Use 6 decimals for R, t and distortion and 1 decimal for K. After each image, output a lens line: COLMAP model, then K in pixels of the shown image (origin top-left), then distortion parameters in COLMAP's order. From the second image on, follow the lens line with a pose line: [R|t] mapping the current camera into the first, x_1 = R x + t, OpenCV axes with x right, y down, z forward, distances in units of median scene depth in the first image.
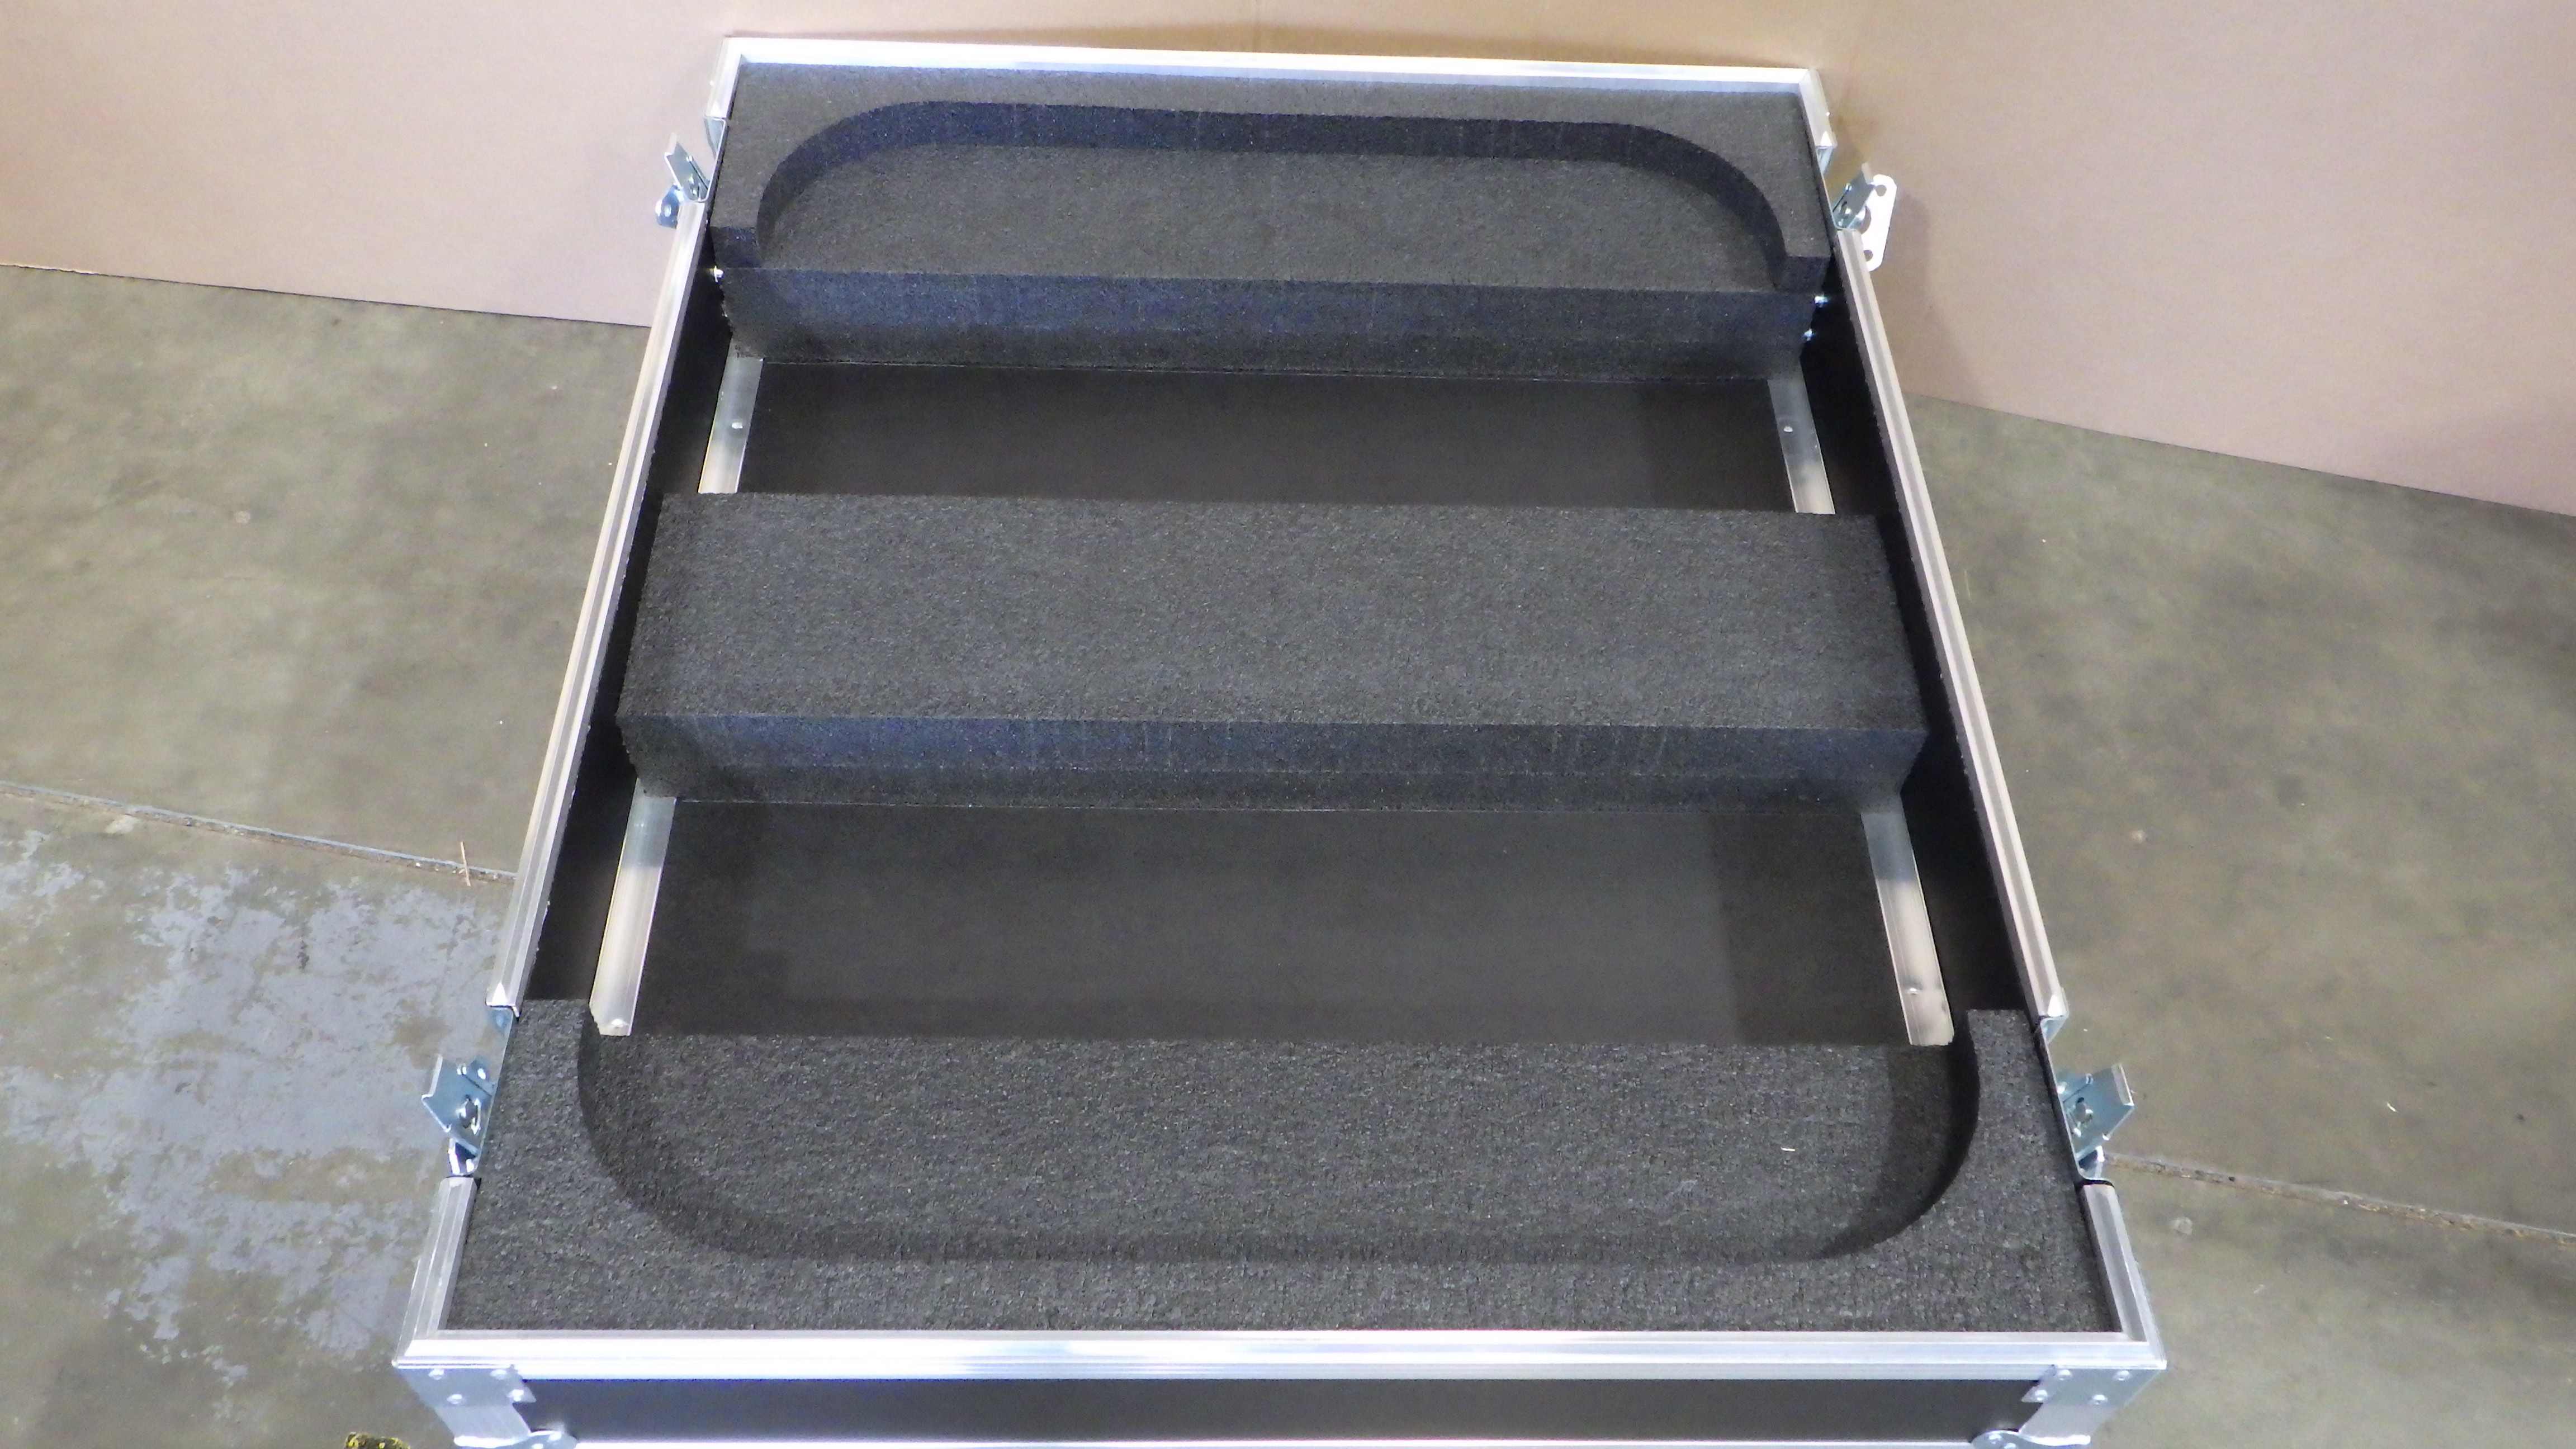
lens RADIAL K [[2136.5, 0, 1288.6], [0, 2136.5, 692.8], [0, 0, 1]] dist [-0.001964, 0.007140]
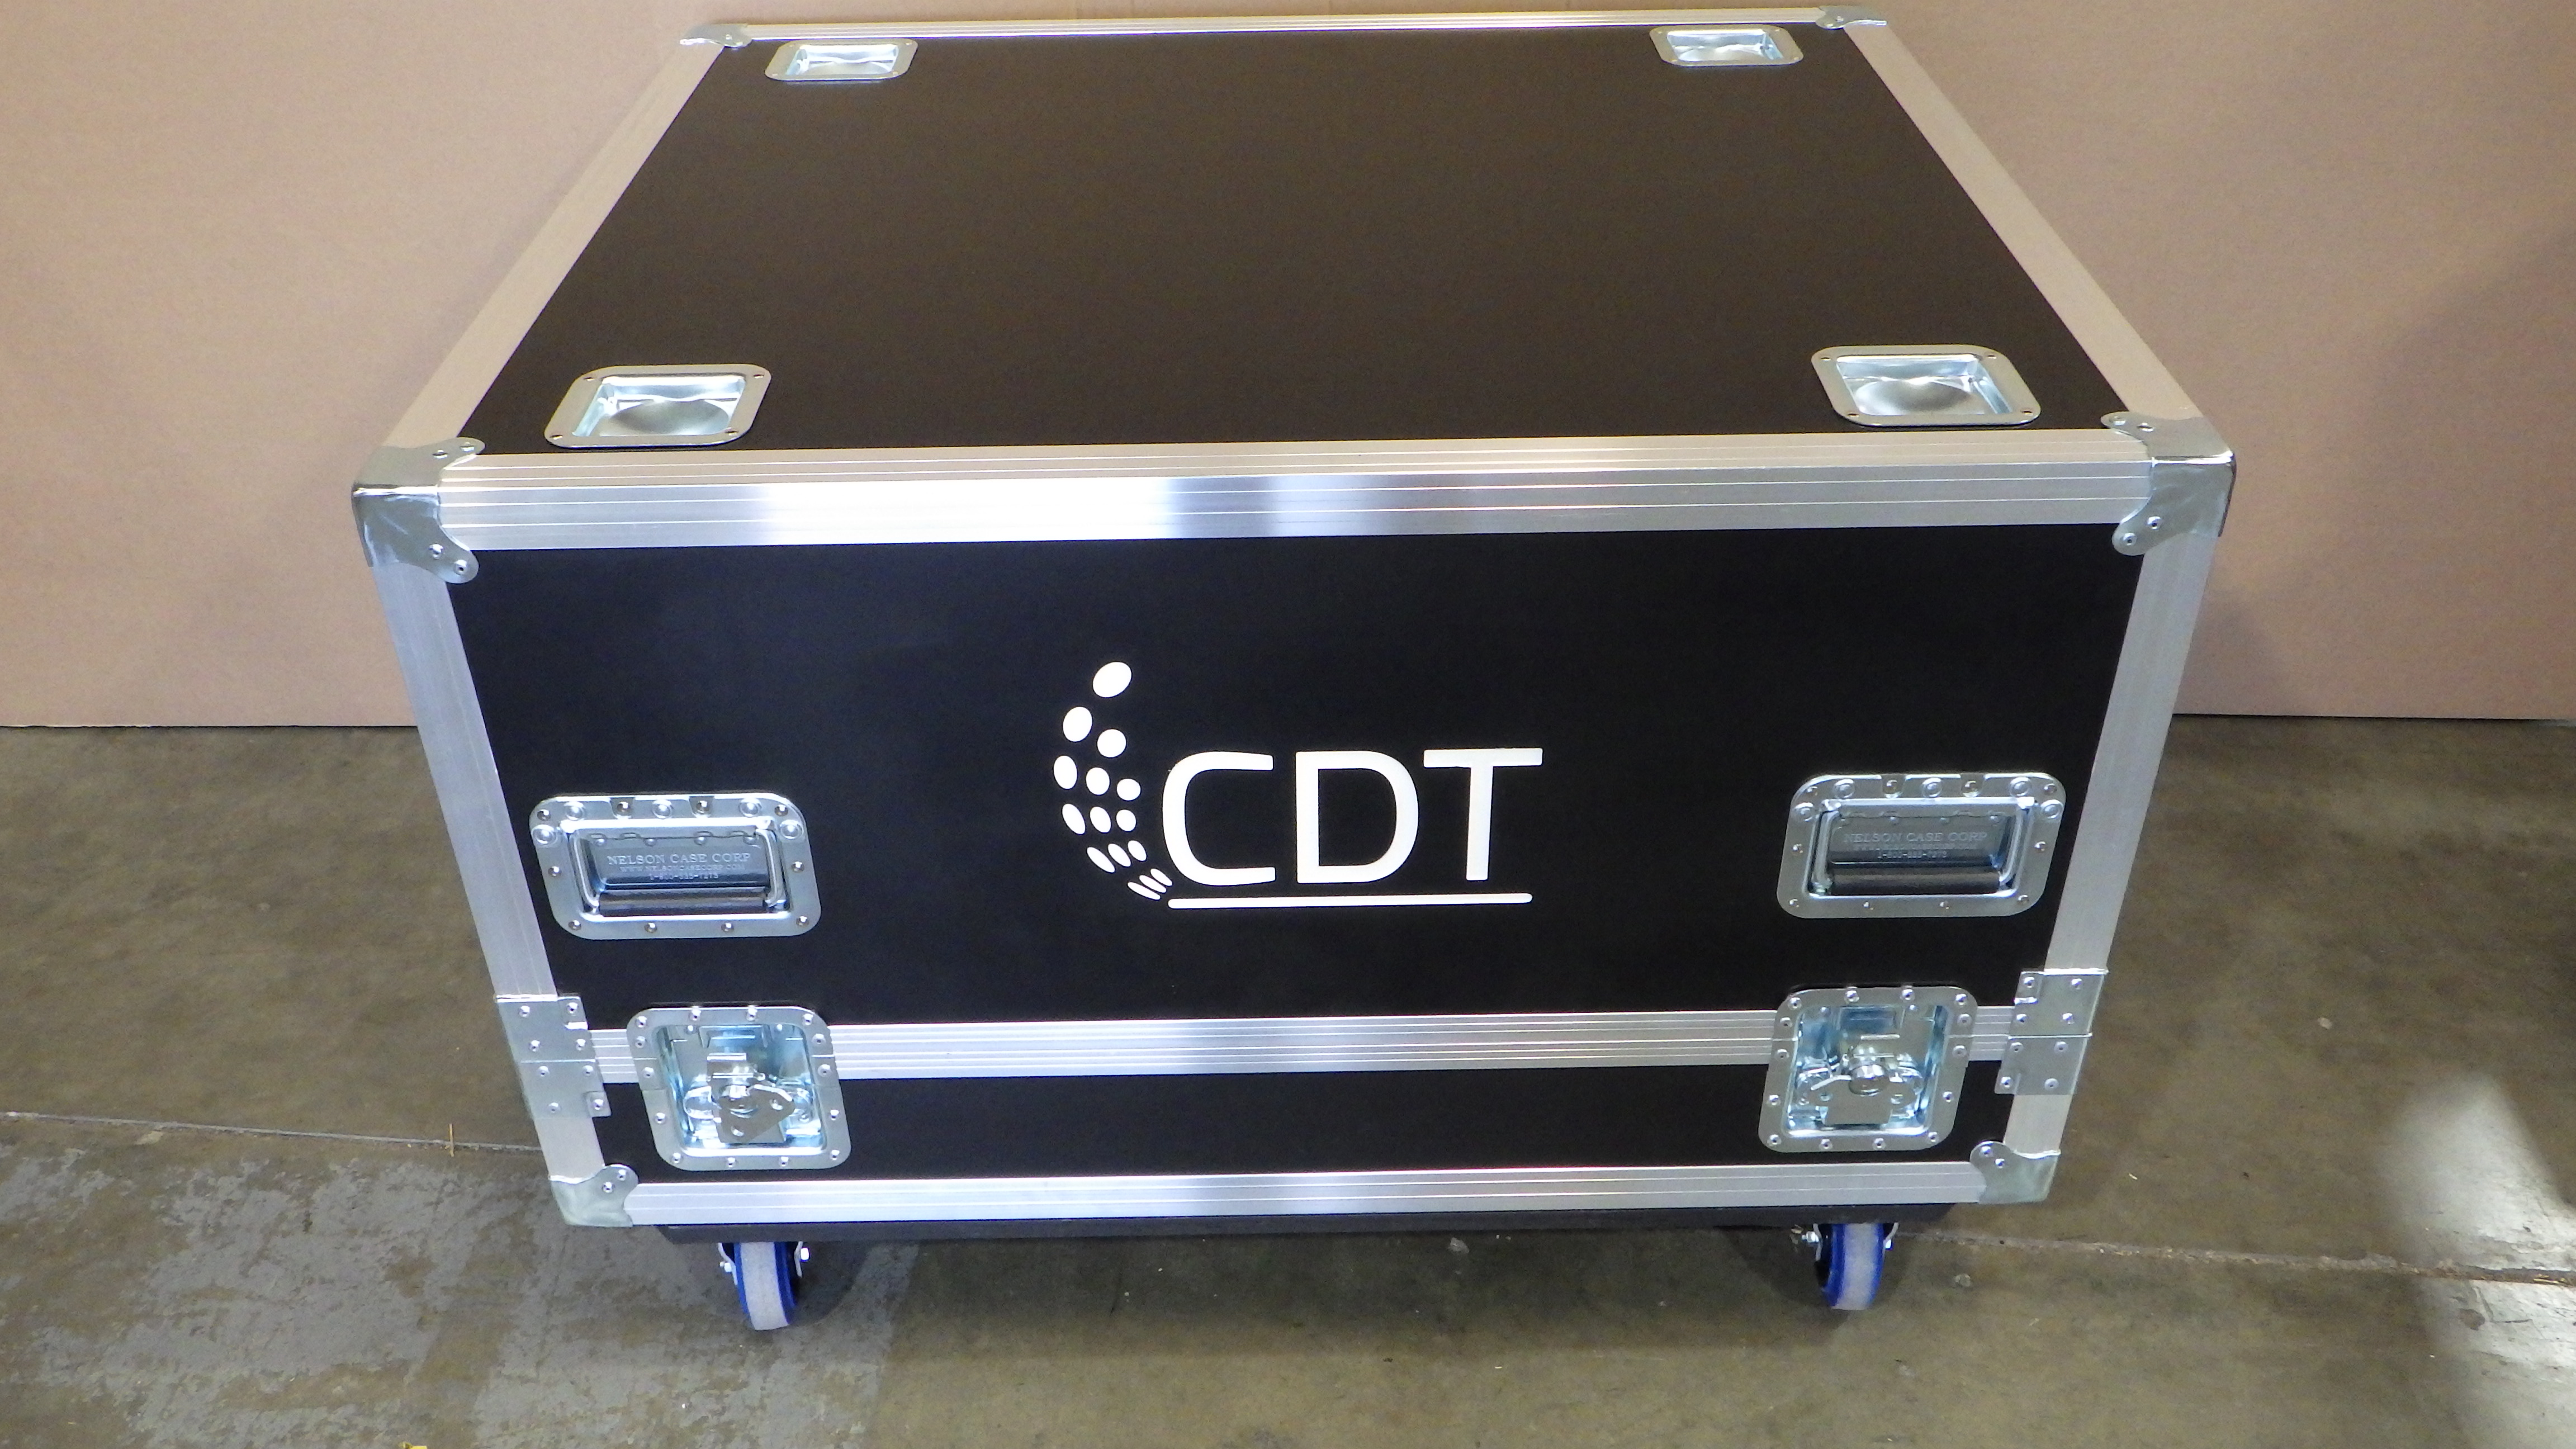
lens RADIAL K [[2136.5, 0, 1288.6], [0, 2136.5, 692.8], [0, 0, 1]] dist [-0.001964, 0.007140]
pose [[0.995291, -0.091448, 0.032131, 0.050635], [0.096905, 0.946092, -0.309062, 0.262209], [-0.002135, 0.310720, 0.950499, -0.176057]]
